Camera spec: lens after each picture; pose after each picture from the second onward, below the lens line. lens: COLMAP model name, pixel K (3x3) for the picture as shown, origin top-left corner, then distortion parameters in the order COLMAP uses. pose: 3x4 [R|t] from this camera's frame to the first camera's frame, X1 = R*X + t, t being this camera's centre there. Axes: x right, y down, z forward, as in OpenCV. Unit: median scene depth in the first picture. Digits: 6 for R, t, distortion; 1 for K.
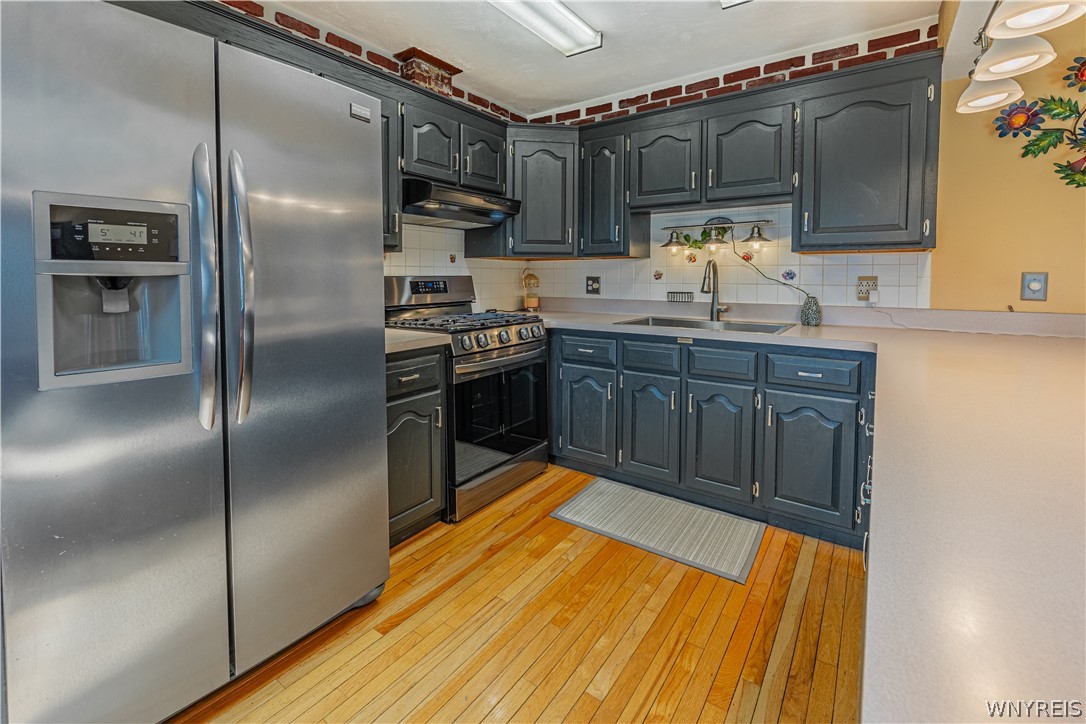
lens RADIAL K [[469.3, 0, 525.1], [0, 469.3, 298.3], [0, 0, 1]] dist [-0.013120, 0.000478]
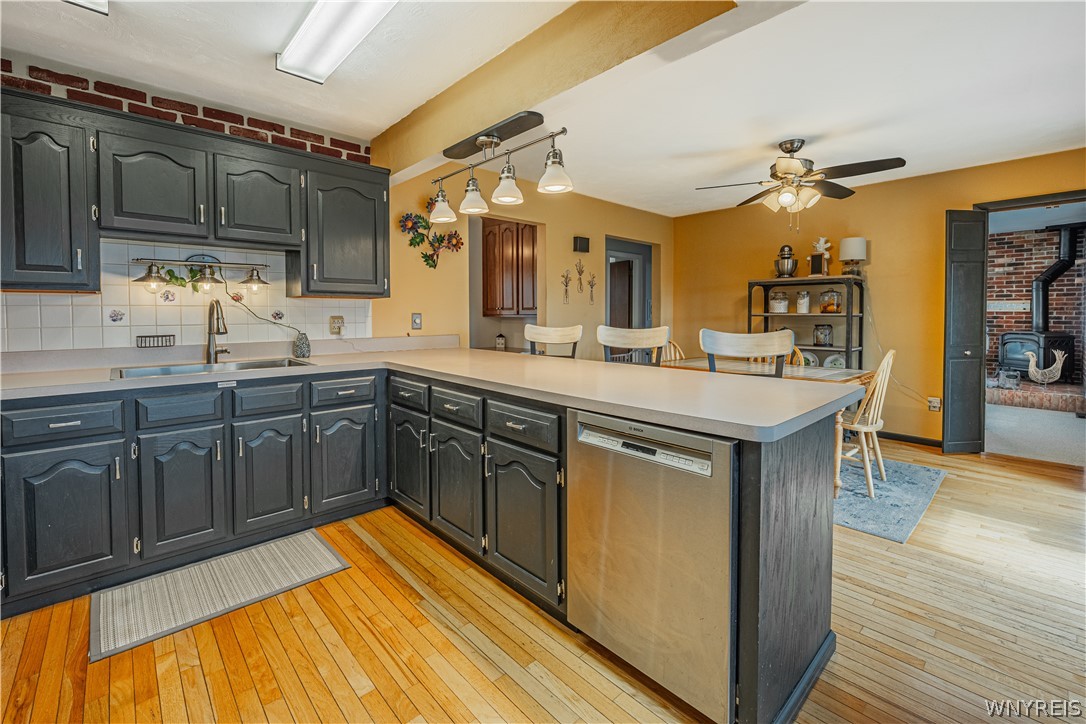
lens RADIAL K [[469.3, 0, 531.4], [0, 469.3, 334.1], [0, 0, 1]] dist [-0.013120, 0.000478]
pose [[0.187548, -0.041220, 0.981390, -0.482676], [0.048888, 0.998273, 0.032587, -0.012236], [-0.981038, 0.041866, 0.189239, 0.210738]]
